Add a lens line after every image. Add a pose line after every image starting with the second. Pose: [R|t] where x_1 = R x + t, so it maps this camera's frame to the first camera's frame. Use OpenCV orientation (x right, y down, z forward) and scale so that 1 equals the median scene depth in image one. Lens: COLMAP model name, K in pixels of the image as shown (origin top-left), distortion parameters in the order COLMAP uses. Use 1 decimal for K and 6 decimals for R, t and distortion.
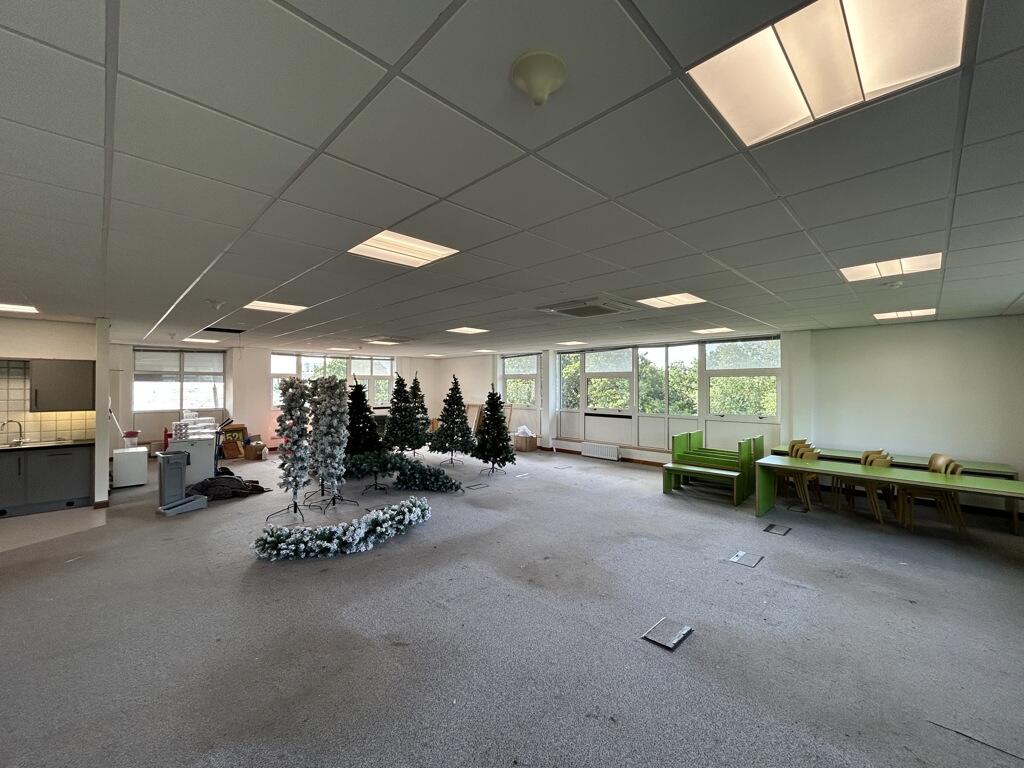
lens RADIAL K [[411.9, 0, 509.4], [0, 411.9, 383.5], [0, 0, 1]] dist [0.001730, 0.001121]
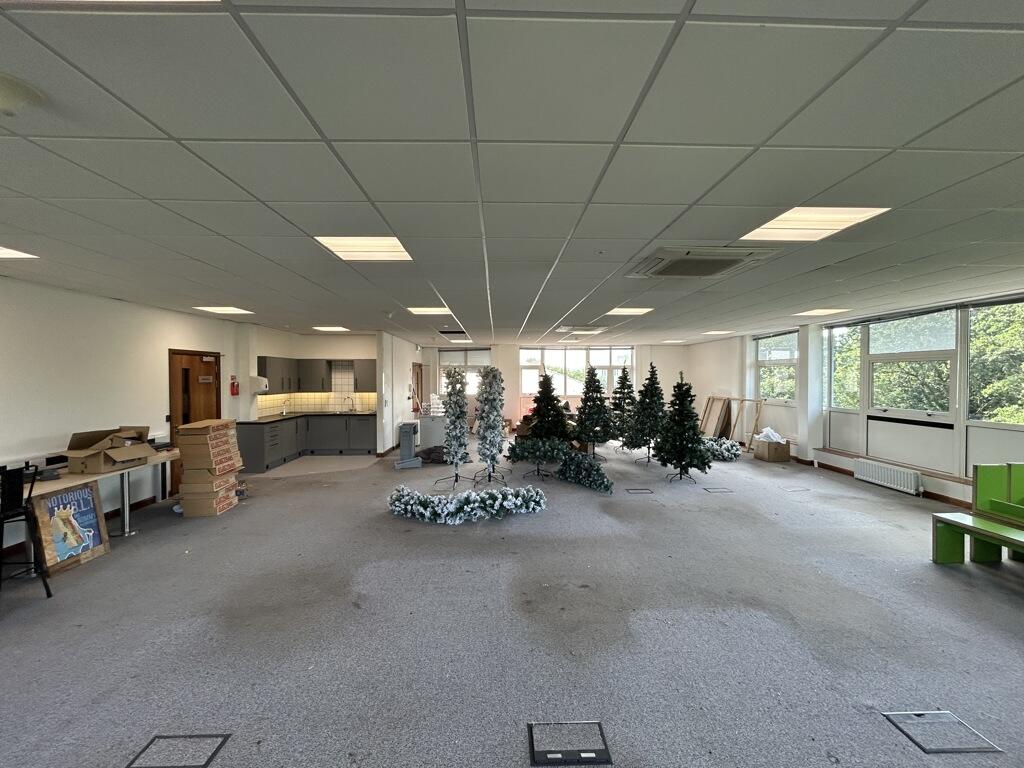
lens RADIAL K [[411.9, 0, 509.8], [0, 411.9, 380.8], [0, 0, 1]] dist [0.001730, 0.001121]
pose [[0.737165, 0.004083, -0.675700, 0.371286], [0.006515, 0.999892, 0.013149, 0.006904], [0.675681, -0.014095, 0.737059, 0.220539]]
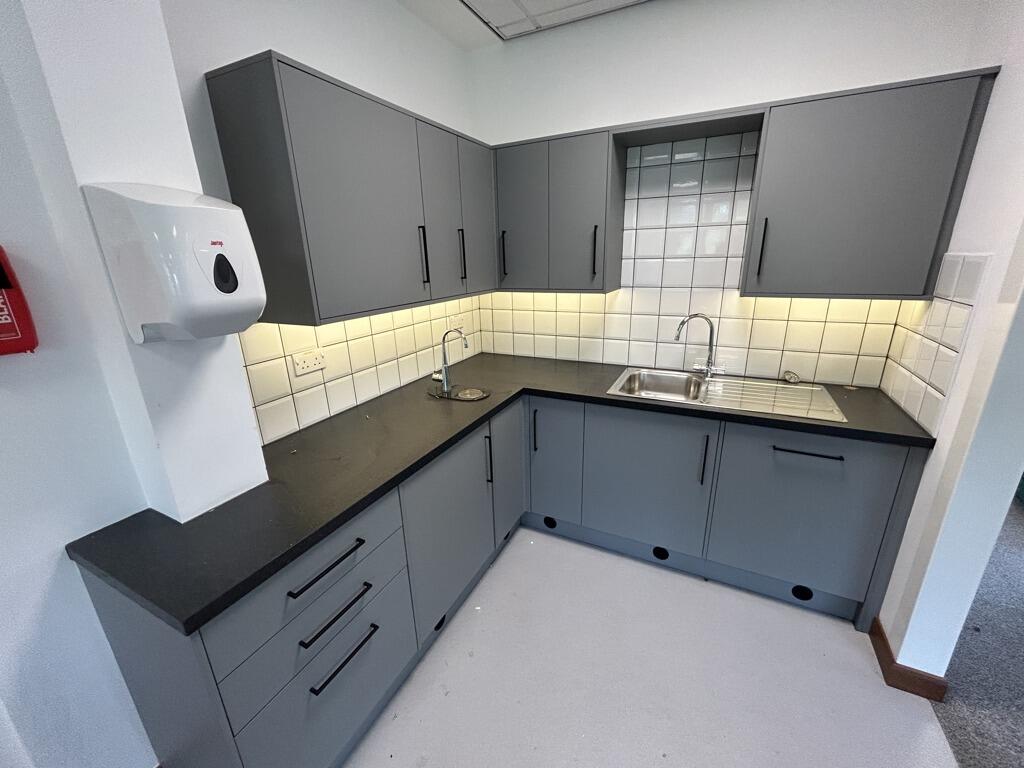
lens RADIAL K [[411.9, 0, 510.0], [0, 411.9, 381.5], [0, 0, 1]] dist [0.001730, 0.001121]
pose [[0.322969, 0.266719, -0.908048, -0.890325], [0.030554, 0.956028, 0.291679, 0.033092], [0.945916, -0.121948, 0.300618, 0.709812]]
